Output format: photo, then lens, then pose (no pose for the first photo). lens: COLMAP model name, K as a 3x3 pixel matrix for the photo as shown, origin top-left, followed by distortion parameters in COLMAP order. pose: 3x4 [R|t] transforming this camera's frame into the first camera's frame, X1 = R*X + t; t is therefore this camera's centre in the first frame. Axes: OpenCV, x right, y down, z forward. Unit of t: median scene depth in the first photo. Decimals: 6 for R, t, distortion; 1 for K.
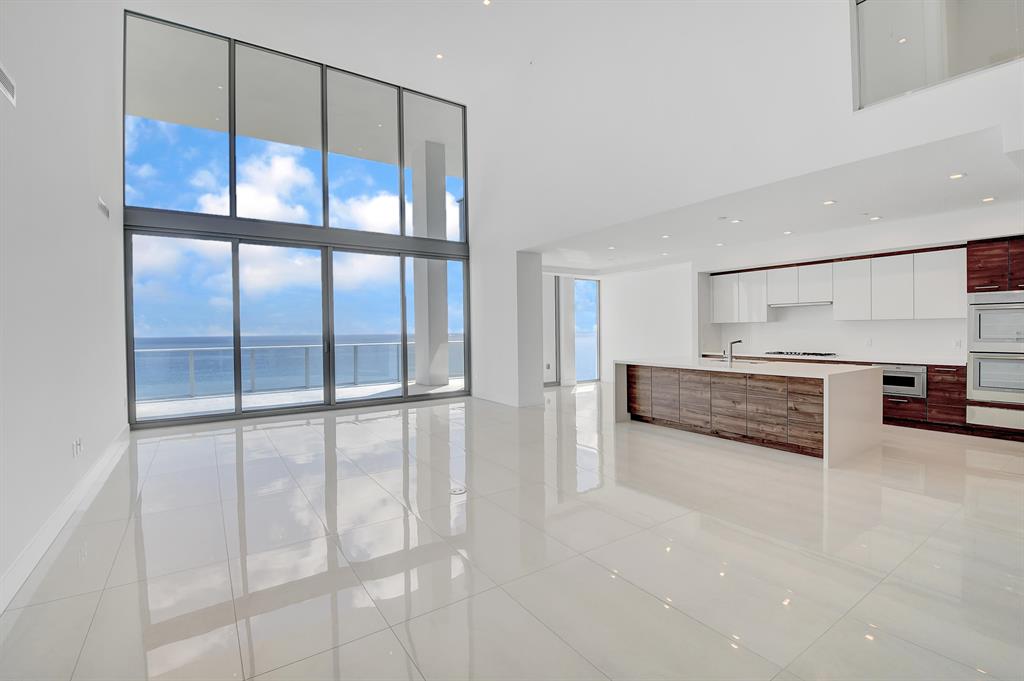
lens RADIAL K [[463.9, 0, 514.1], [0, 463.9, 327.1], [0, 0, 1]] dist [0.018191, -0.023264]
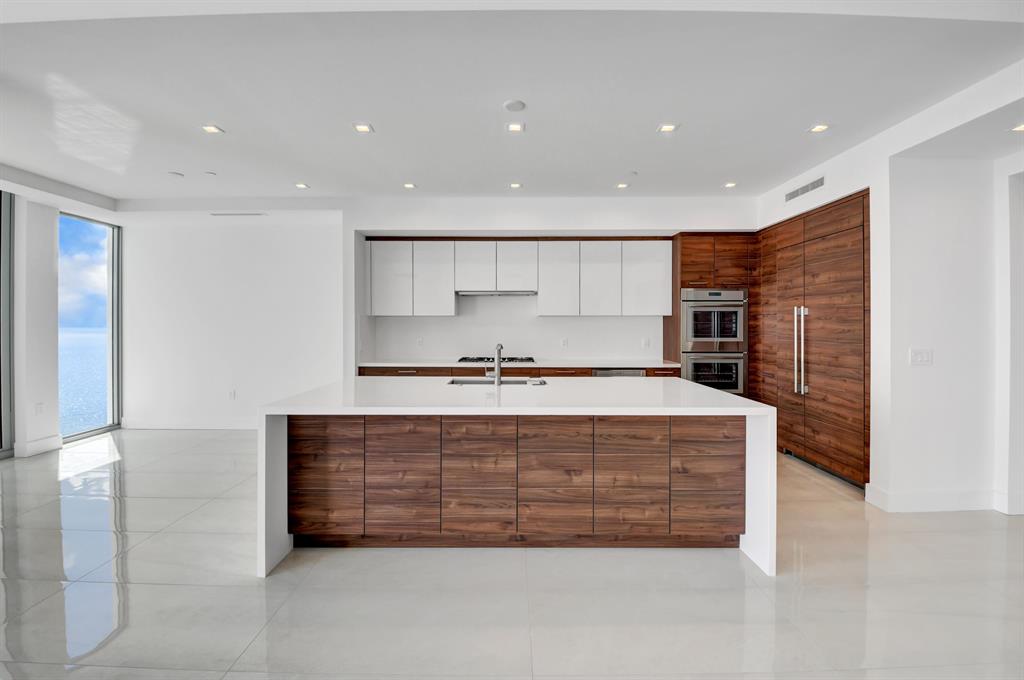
lens RADIAL K [[463.9, 0, 514.1], [0, 463.9, 326.6], [0, 0, 1]] dist [0.018191, -0.023264]
pose [[0.568971, 0.006590, 0.822331, 0.027684], [-0.010140, 0.999948, -0.000998, 0.006518], [-0.822295, -0.007771, 0.569008, 0.680489]]
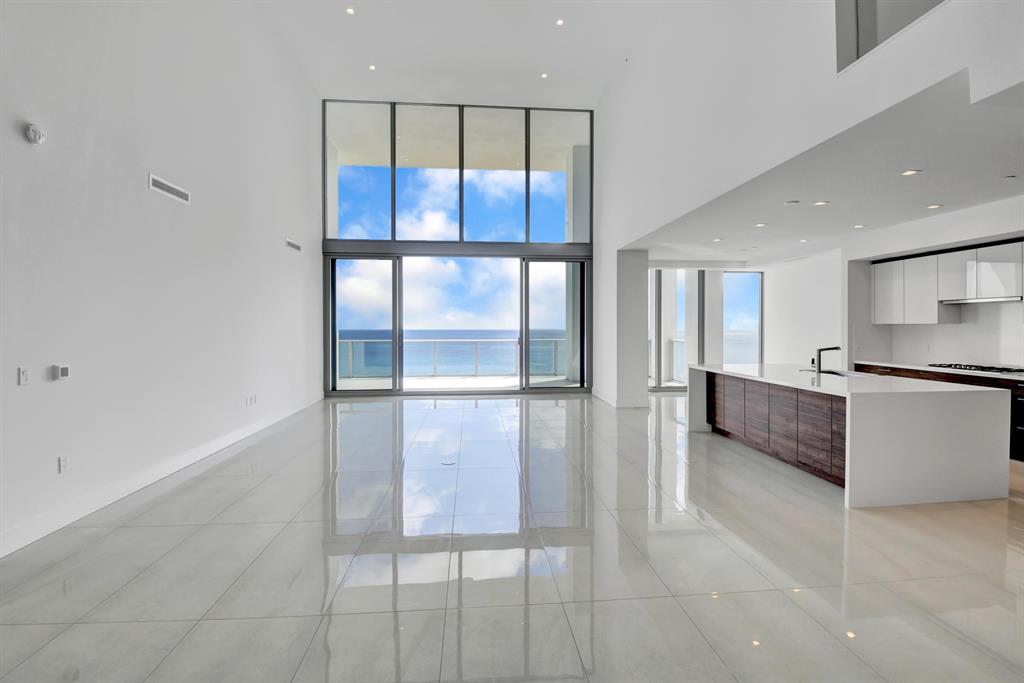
lens RADIAL K [[483.5, 0, 513.4], [0, 483.5, 322.6], [0, 0, 1]] dist [-0.021124, -0.000195]
pose [[0.872186, 0.006818, -0.489127, 0.411331], [-0.006436, 0.999976, 0.002462, -0.013193], [0.489132, 0.001001, 0.872209, -0.009653]]
